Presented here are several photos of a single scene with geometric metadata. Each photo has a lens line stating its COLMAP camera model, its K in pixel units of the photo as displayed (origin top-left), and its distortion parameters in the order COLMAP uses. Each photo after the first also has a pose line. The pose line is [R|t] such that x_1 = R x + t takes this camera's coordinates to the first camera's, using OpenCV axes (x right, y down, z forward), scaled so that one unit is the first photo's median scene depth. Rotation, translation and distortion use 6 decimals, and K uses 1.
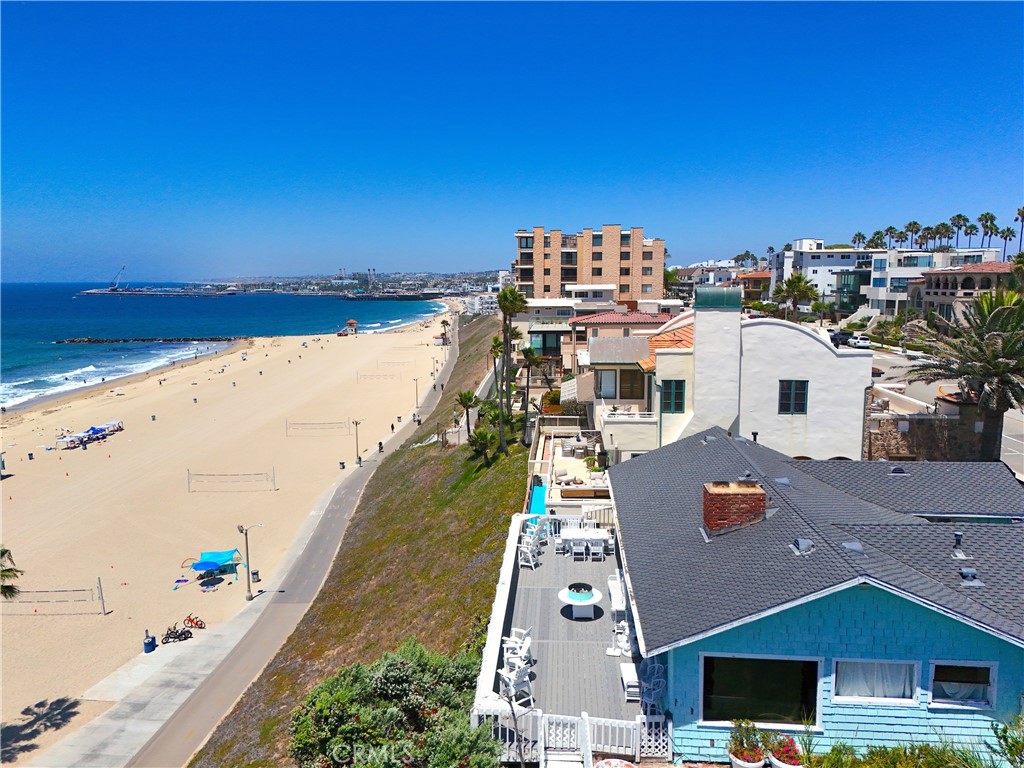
lens RADIAL K [[749.0, 0, 512.0], [0, 749.0, 384.0], [0, 0, 1]] dist [0.057918, -0.040406]
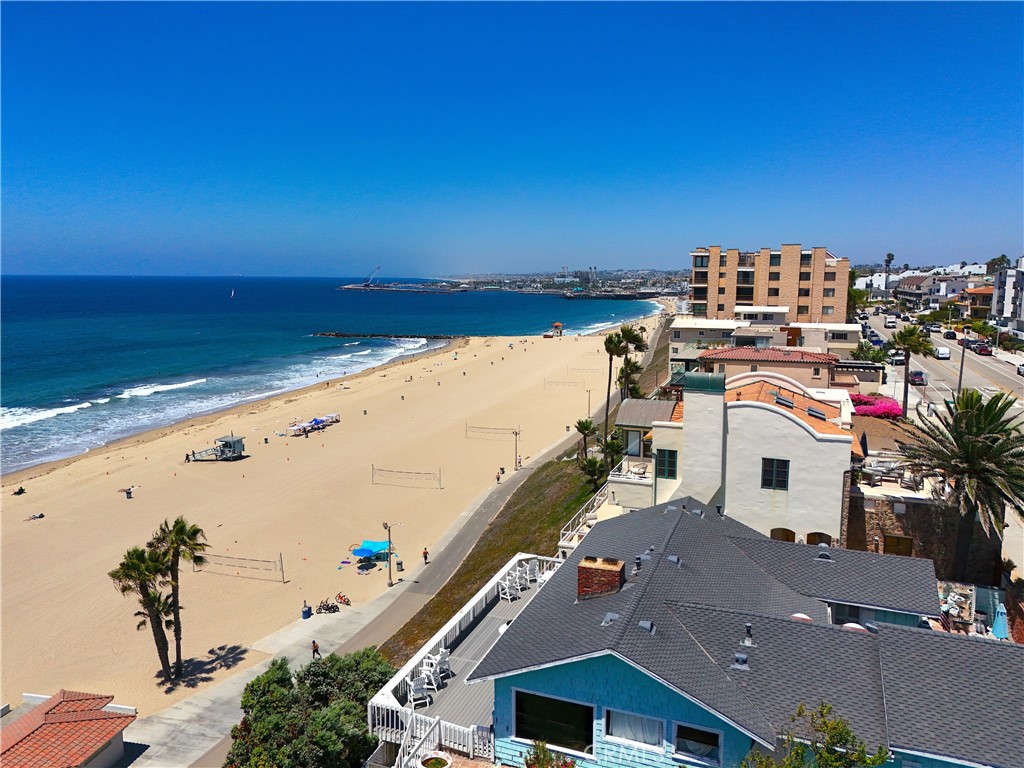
lens RADIAL K [[749.0, 0, 512.0], [0, 749.0, 384.0], [0, 0, 1]] dist [0.057918, -0.040406]
pose [[0.957583, 0.049264, -0.283915, 0.172595], [-0.048066, 0.998781, 0.011189, -0.059649], [0.284121, 0.002932, 0.958784, -0.090502]]
